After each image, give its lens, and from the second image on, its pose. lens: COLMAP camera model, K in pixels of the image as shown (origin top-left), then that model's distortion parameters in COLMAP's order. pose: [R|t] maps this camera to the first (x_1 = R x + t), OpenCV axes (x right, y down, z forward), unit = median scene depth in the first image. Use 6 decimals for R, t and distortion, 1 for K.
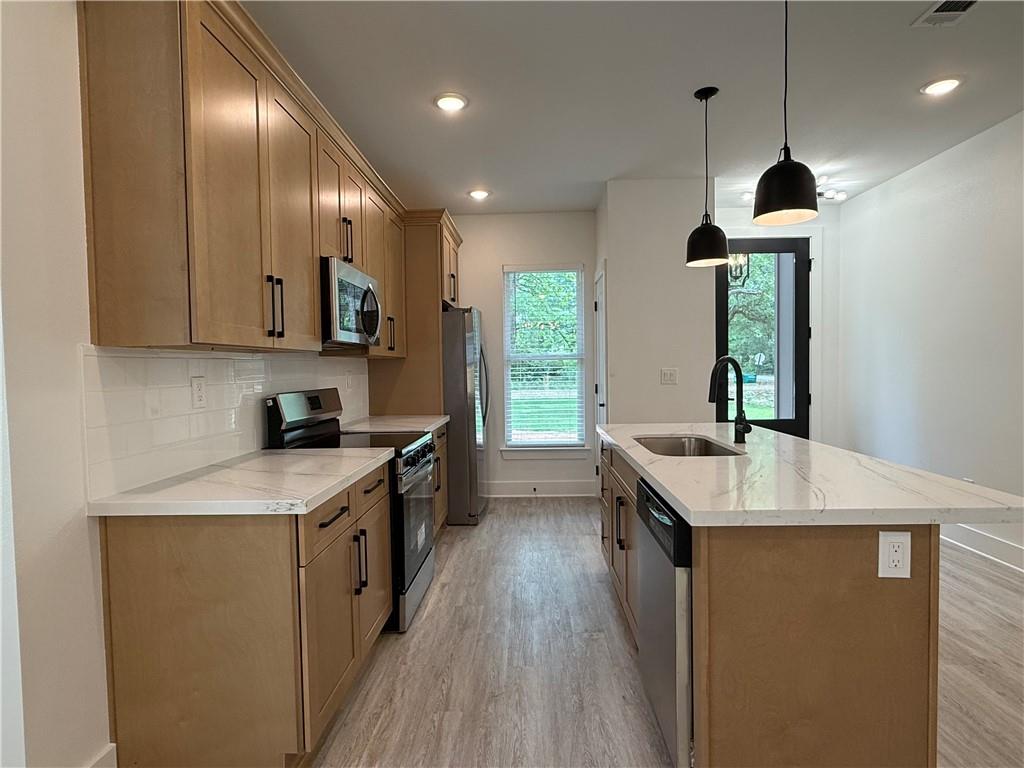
lens RADIAL K [[552.6, 0, 508.0], [0, 552.6, 385.8], [0, 0, 1]] dist [0.003104, -0.002800]
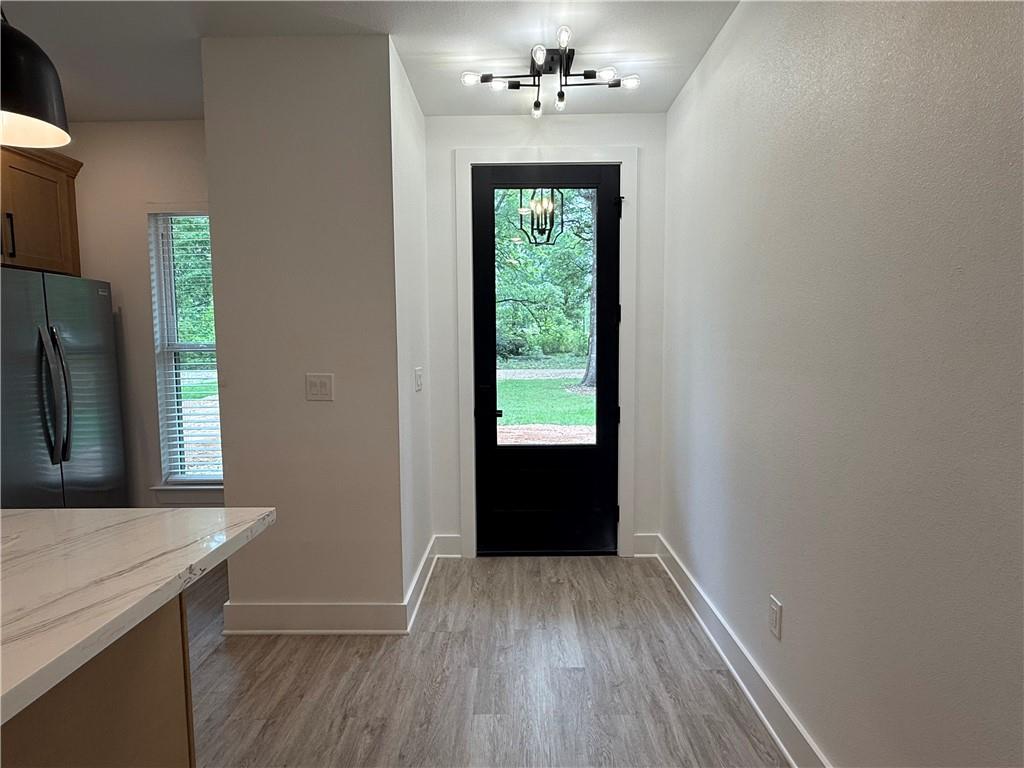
lens RADIAL K [[552.6, 0, 513.0], [0, 552.6, 386.3], [0, 0, 1]] dist [0.003104, -0.002800]
pose [[0.999538, 0.004962, 0.029976, 0.609829], [-0.006278, 0.999012, 0.043996, -0.058444], [-0.029728, -0.044164, 0.998582, 0.531815]]
